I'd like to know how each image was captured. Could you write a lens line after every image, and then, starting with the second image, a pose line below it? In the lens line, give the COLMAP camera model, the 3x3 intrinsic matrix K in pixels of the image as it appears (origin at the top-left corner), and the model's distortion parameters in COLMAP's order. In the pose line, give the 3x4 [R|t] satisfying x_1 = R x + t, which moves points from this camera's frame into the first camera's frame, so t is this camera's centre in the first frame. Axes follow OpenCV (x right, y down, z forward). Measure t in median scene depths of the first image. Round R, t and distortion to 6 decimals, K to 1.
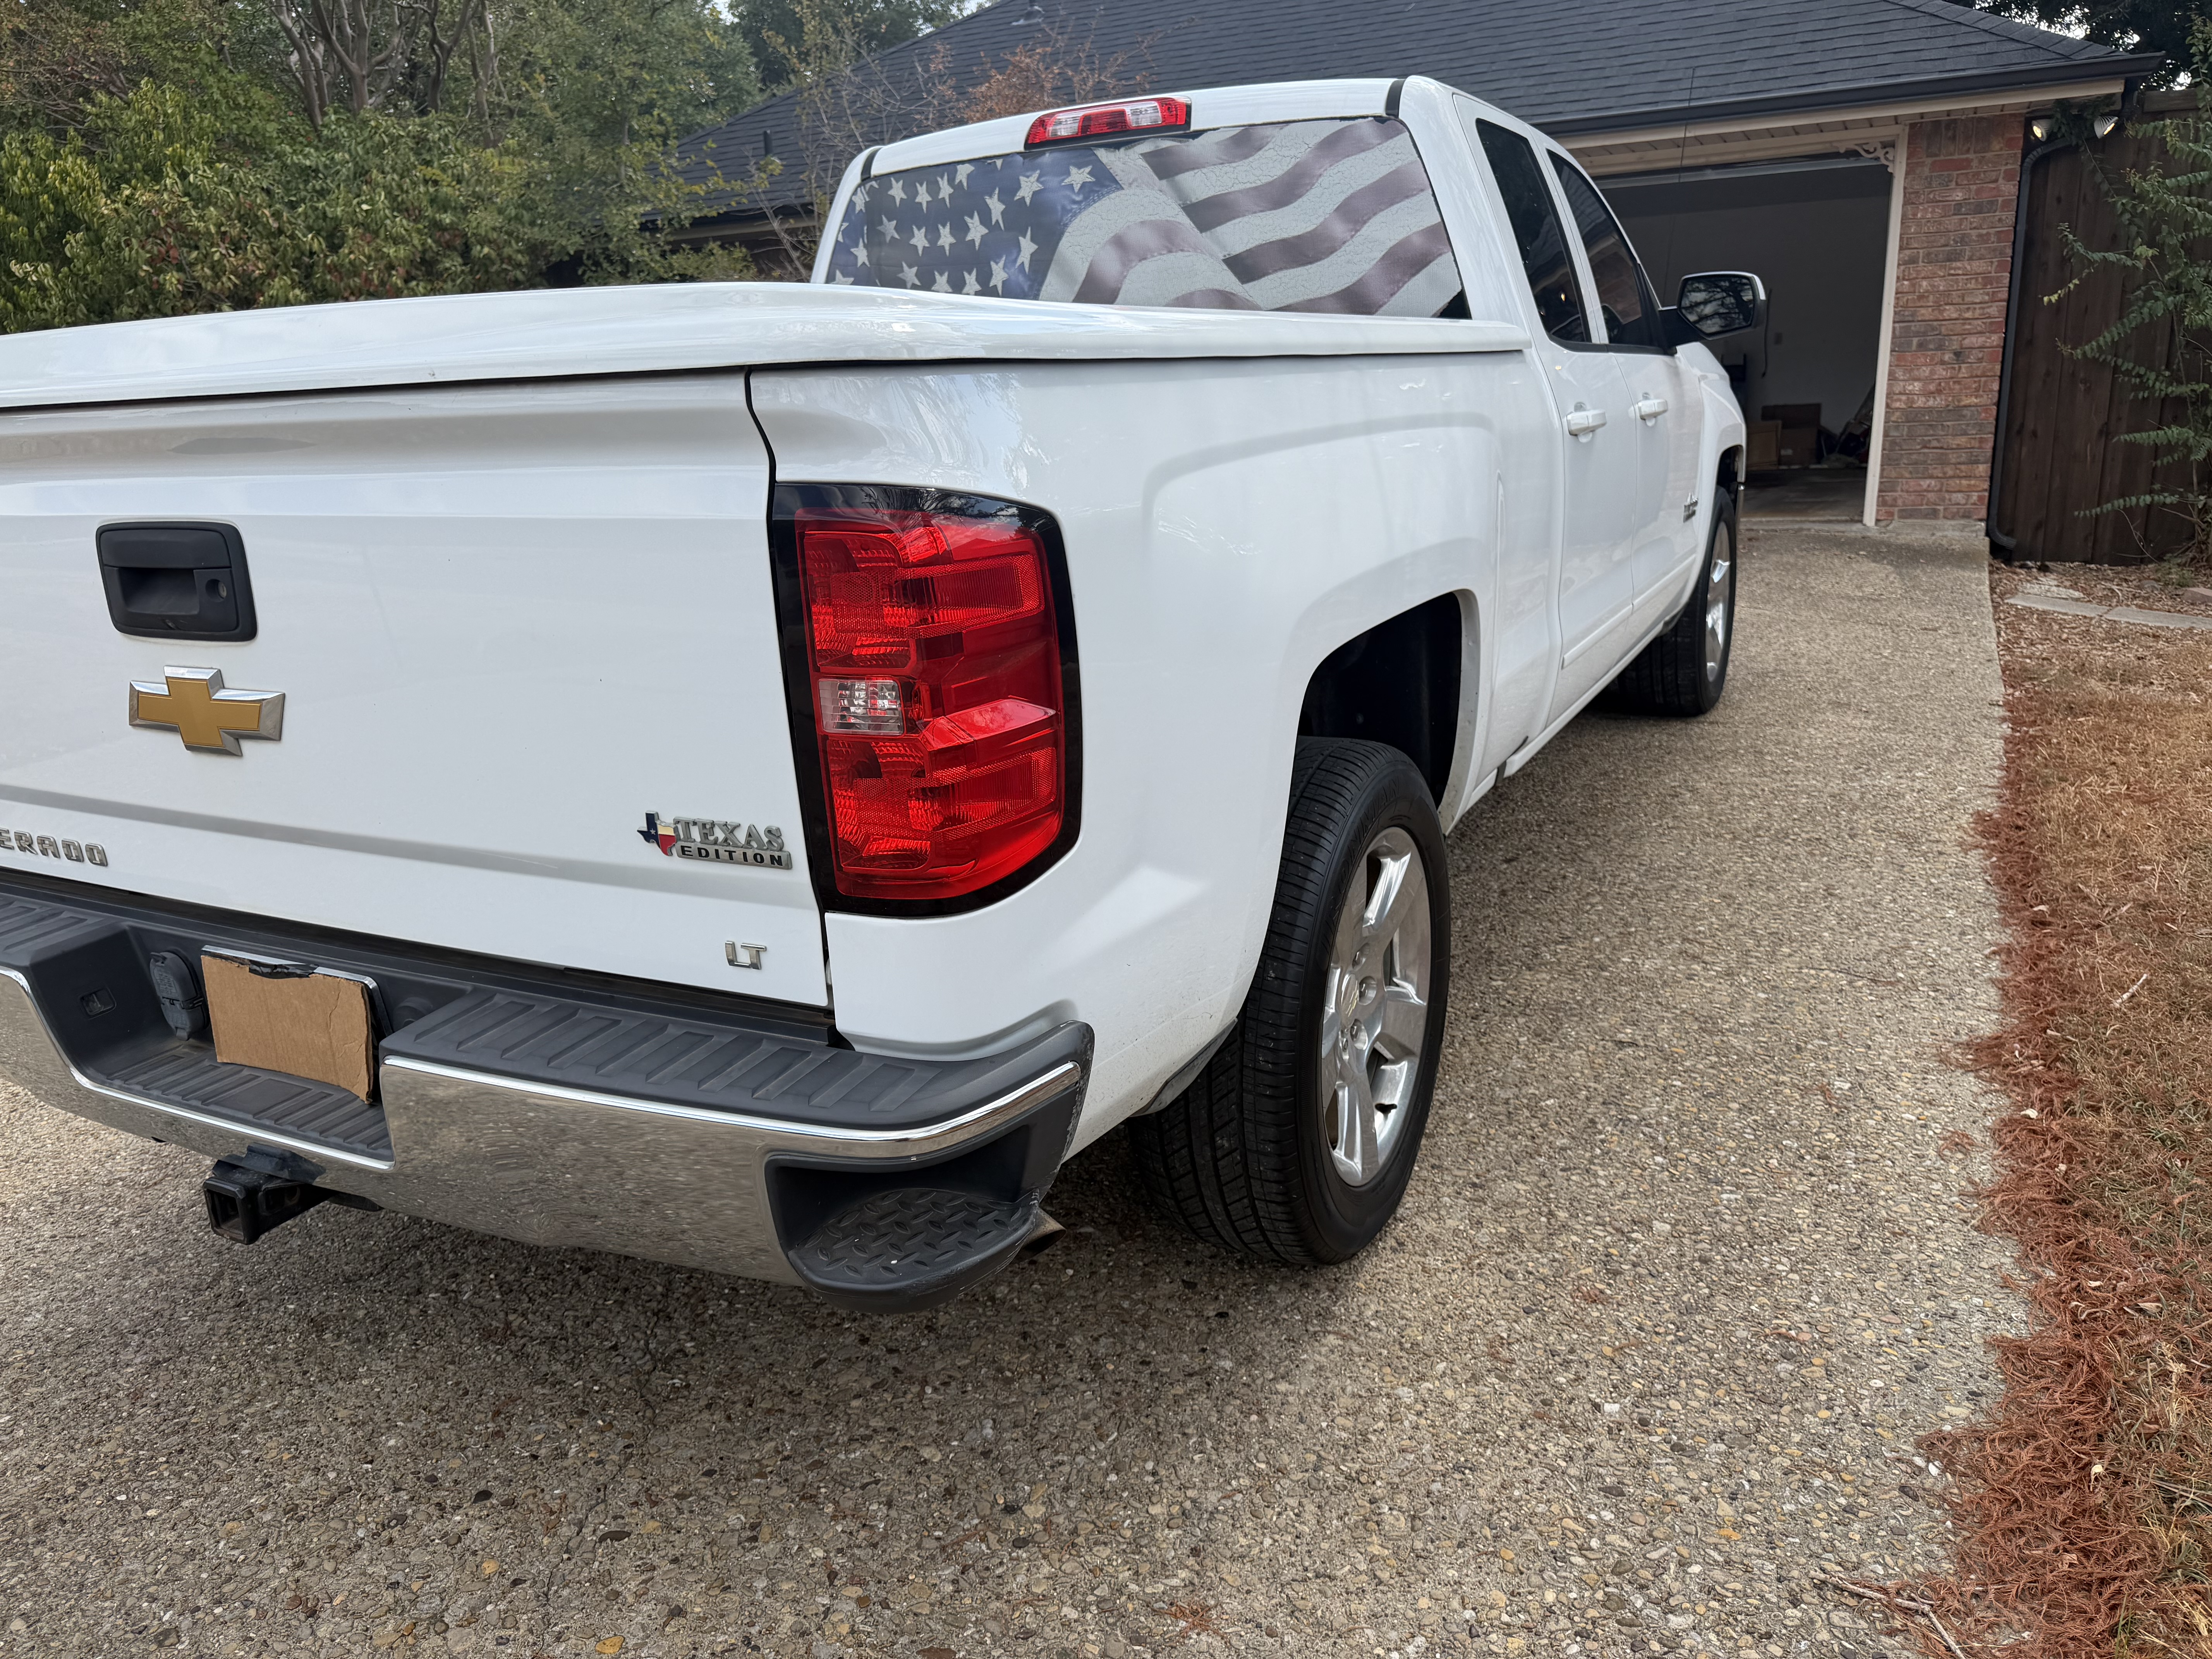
lens RADIAL K [[1571.4, 0, 1103.8], [0, 1571.4, 842.5], [0, 0, 1]] dist [0.026554, -0.042412]
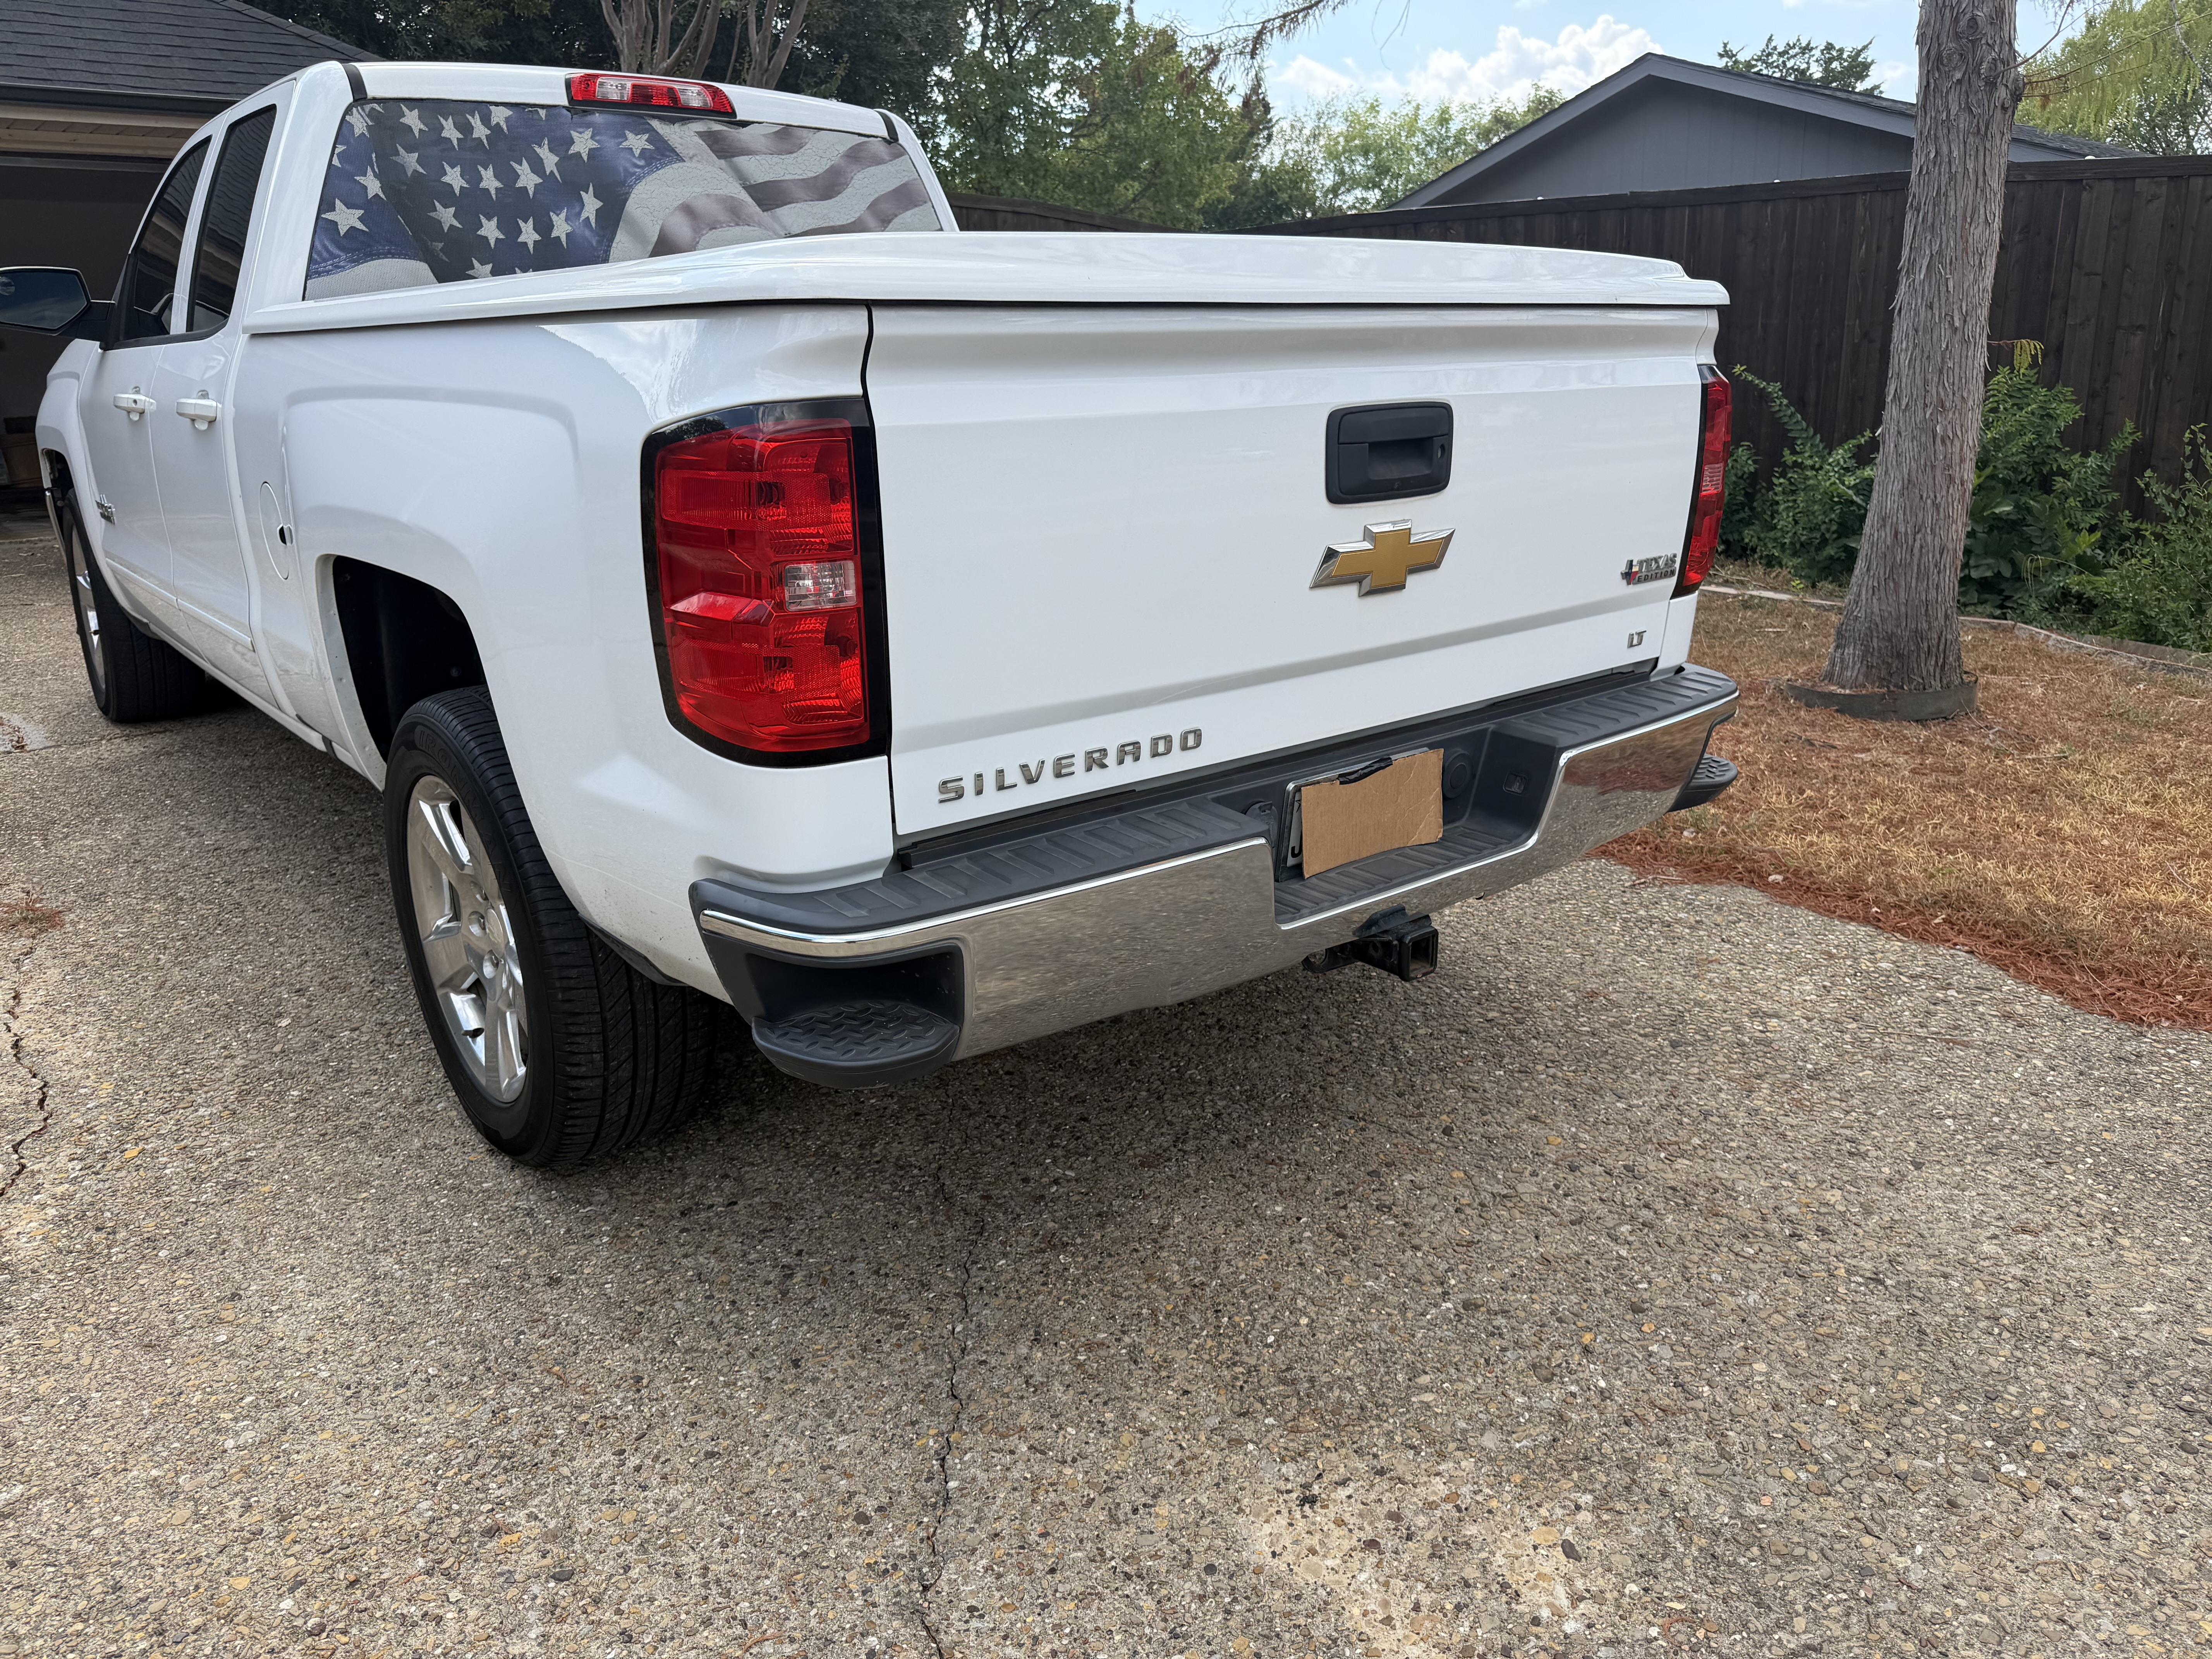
lens RADIAL K [[1571.4, 0, 1103.2], [0, 1571.4, 819.5], [0, 0, 1]] dist [0.026554, -0.042412]
pose [[0.392797, -0.231545, 0.889998, -0.958361], [0.254044, 0.957445, 0.136971, -0.059010], [-0.883839, 0.172297, 0.434904, 0.360611]]
